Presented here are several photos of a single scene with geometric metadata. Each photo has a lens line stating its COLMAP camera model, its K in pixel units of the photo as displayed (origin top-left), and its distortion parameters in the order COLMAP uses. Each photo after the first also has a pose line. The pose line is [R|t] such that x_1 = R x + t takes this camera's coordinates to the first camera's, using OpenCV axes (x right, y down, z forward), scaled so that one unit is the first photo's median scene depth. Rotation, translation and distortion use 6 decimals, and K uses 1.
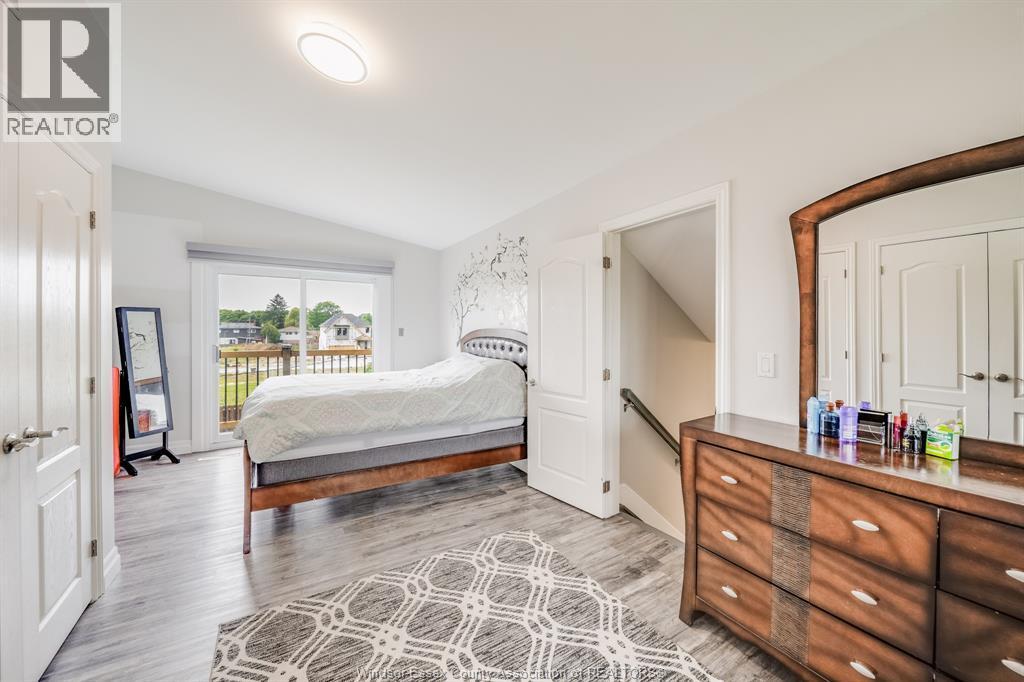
lens RADIAL K [[360.9, 0, 509.6], [0, 360.9, 337.6], [0, 0, 1]] dist [-0.003840, -0.001605]
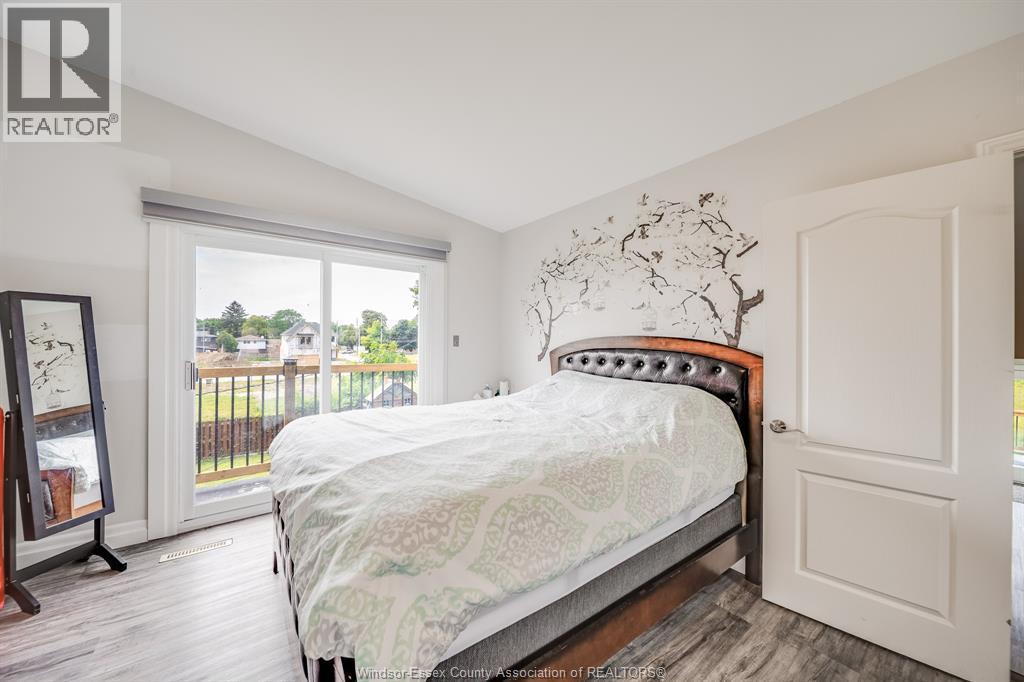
lens RADIAL K [[360.9, 0, 513.5], [0, 360.9, 345.0], [0, 0, 1]] dist [-0.003840, -0.001605]
pose [[0.996440, 0.003454, 0.084230, -0.357457], [-0.002915, 0.999974, -0.006520, -0.003751], [-0.084251, 0.006251, 0.996425, 0.383642]]
